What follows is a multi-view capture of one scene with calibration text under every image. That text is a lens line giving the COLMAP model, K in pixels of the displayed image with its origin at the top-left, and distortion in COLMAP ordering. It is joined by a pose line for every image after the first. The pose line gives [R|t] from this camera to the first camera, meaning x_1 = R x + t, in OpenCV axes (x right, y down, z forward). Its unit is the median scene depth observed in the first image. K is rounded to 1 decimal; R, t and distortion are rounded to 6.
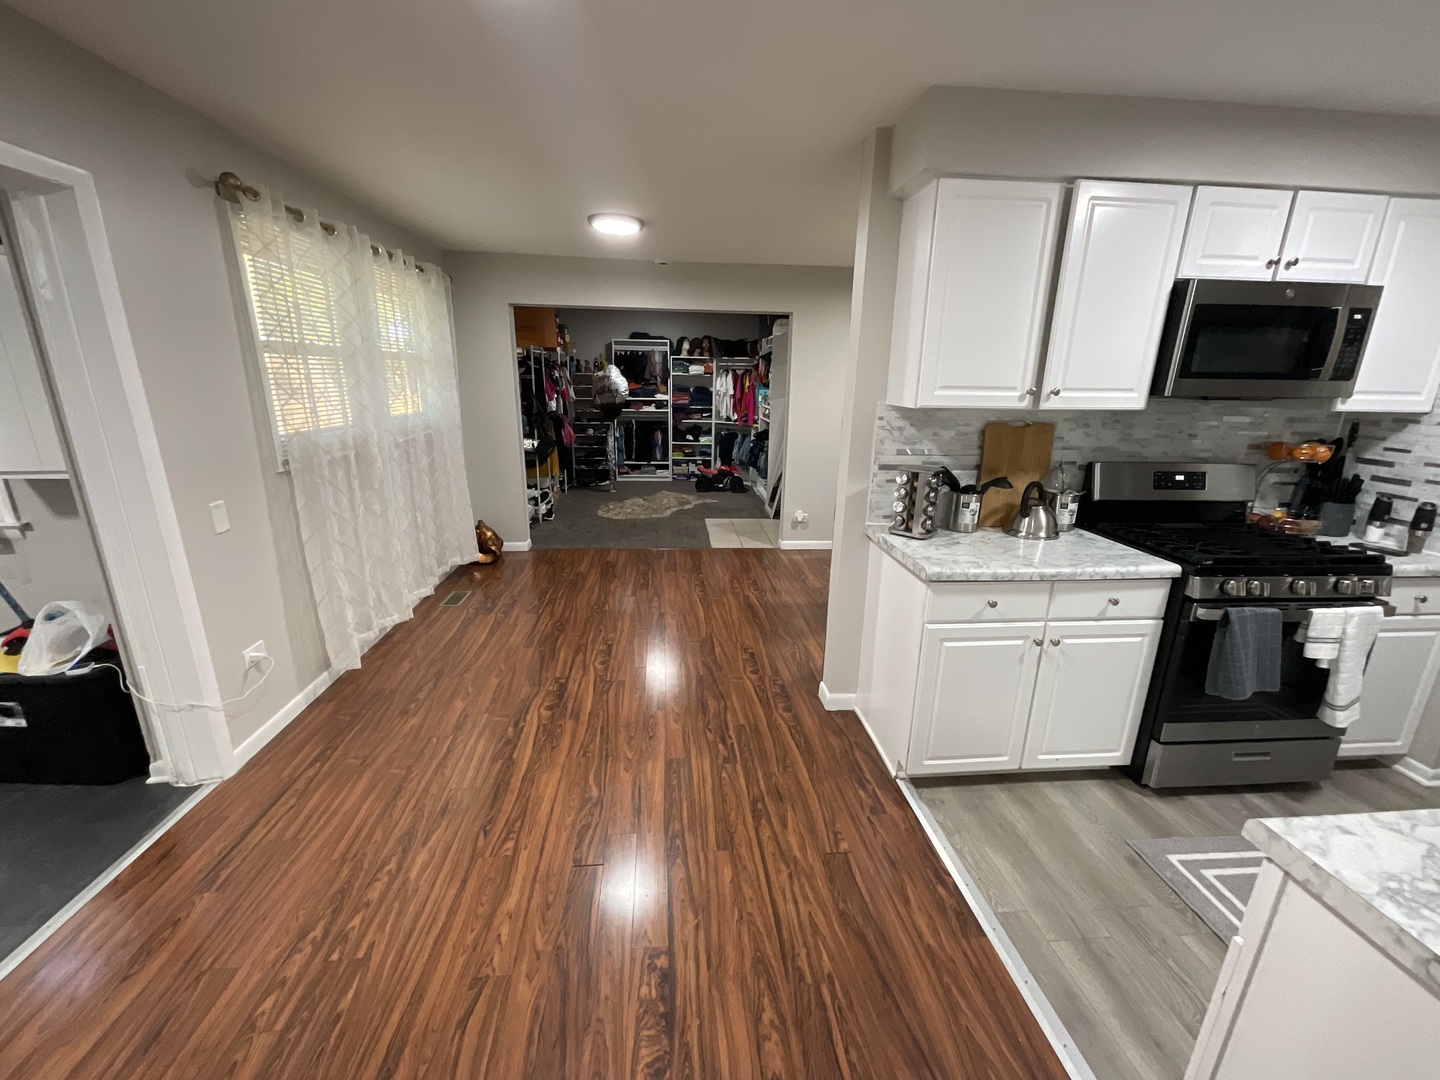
lens RADIAL K [[586.0, 0, 716.8], [0, 586.0, 538.2], [0, 0, 1]] dist [-0.000826, 0.000051]
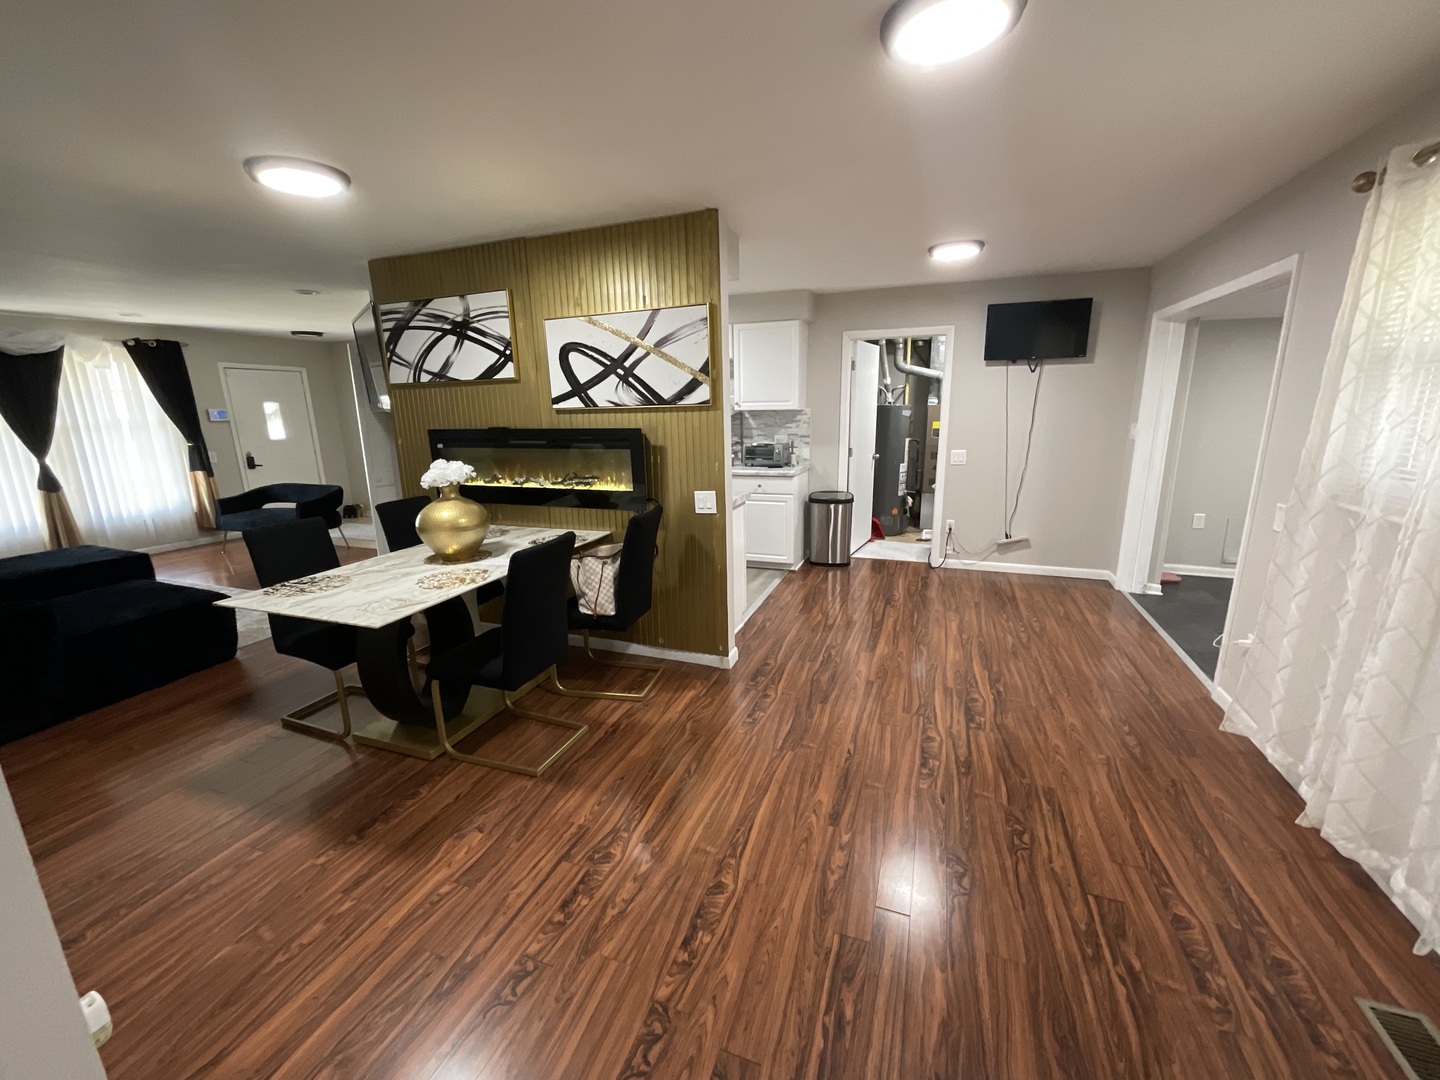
lens RADIAL K [[586.0, 0, 717.0], [0, 586.0, 539.7], [0, 0, 1]] dist [-0.000826, 0.000051]
pose [[-0.900339, -0.101078, 0.423289, -0.312518], [0.117640, 0.879915, 0.460337, -0.576940], [-0.418988, 0.464255, -0.780331, 2.090552]]
